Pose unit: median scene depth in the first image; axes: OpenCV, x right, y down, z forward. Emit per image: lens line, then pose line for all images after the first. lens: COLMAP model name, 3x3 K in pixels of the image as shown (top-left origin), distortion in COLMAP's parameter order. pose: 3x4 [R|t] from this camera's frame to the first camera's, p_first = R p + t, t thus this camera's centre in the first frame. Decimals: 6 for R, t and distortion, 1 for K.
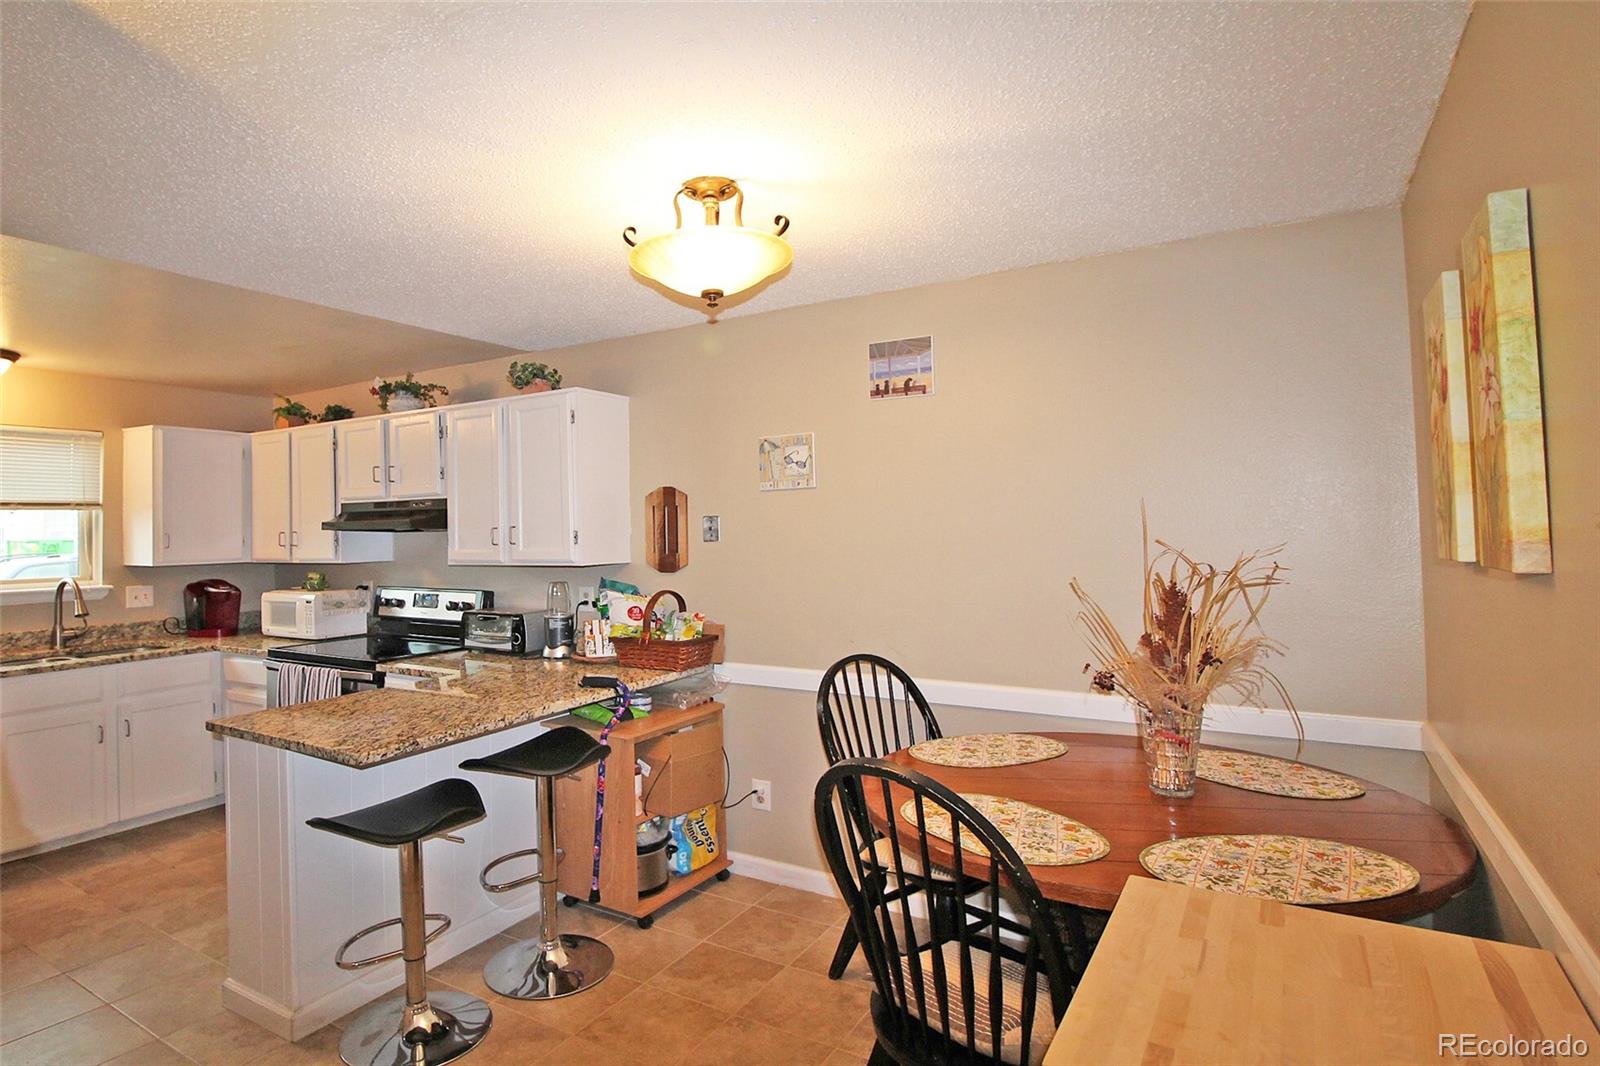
lens RADIAL K [[859.9, 0, 806.2], [0, 859.9, 512.0], [0, 0, 1]] dist [-0.002163, -0.002297]
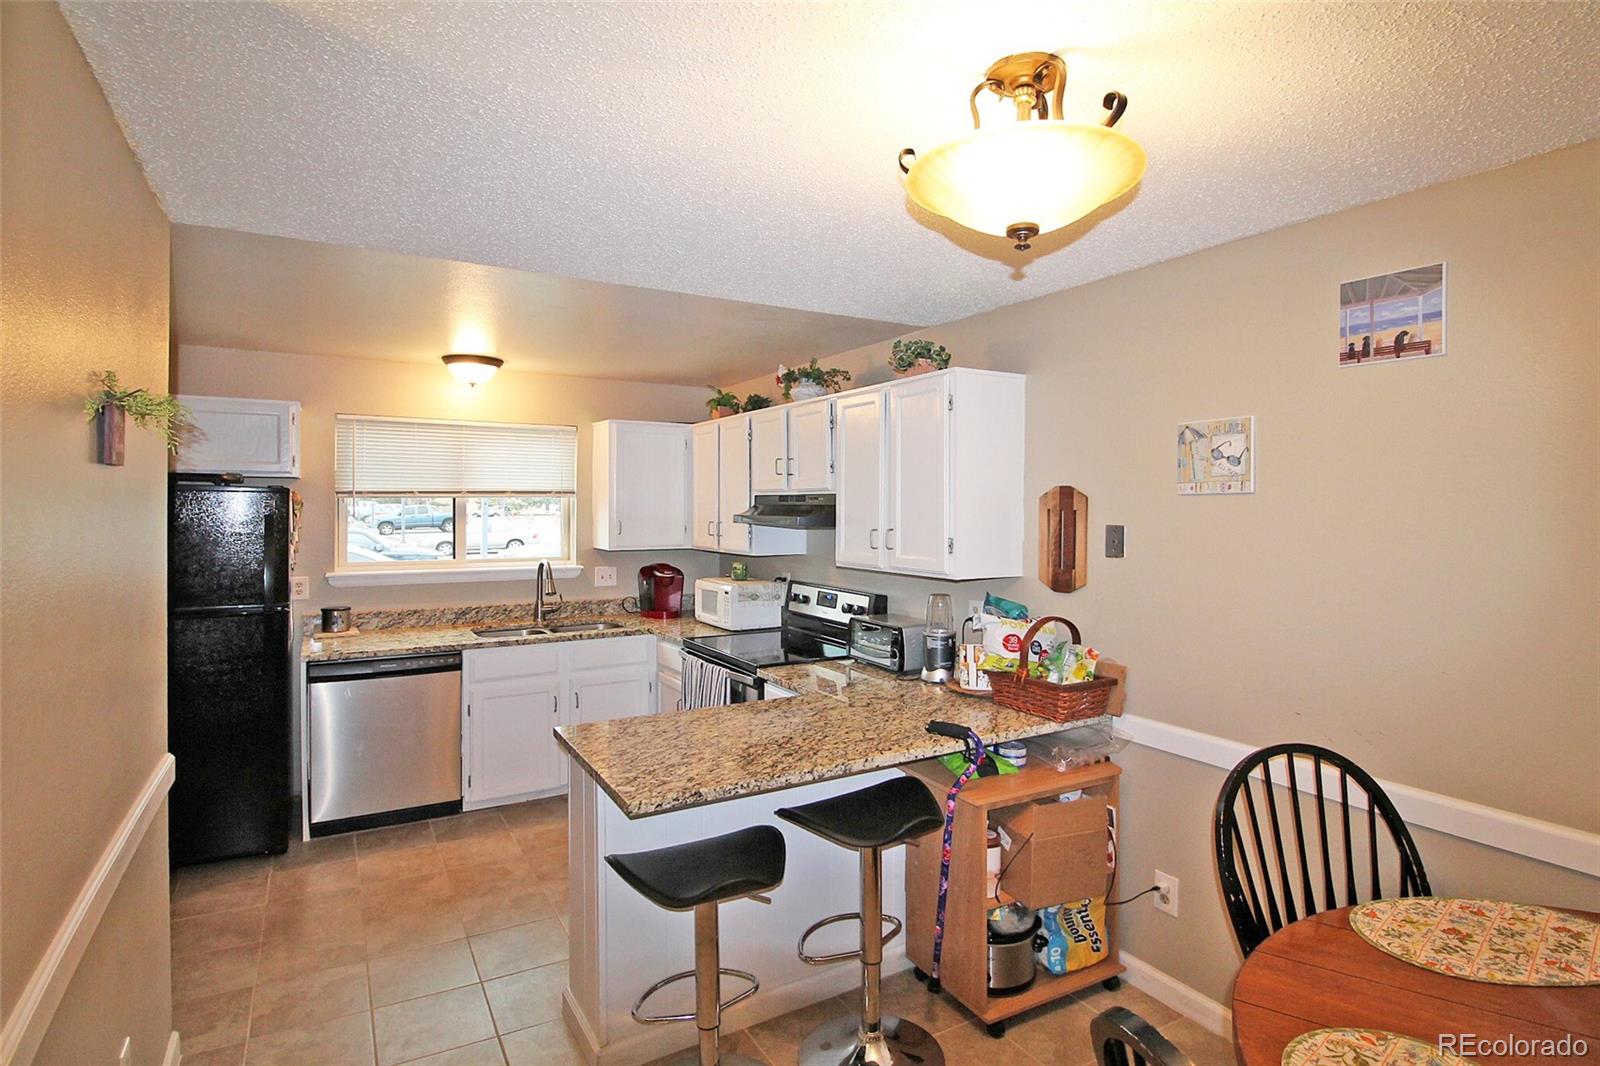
lens RADIAL K [[890.1, 0, 897.5], [0, 890.1, 525.8], [0, 0, 1]] dist [0.005078, -0.028238]
pose [[0.889048, 0.034349, -0.456523, 0.084763], [-0.013244, 0.998694, 0.049351, -0.032933], [0.457622, -0.037829, 0.888342, 0.198905]]
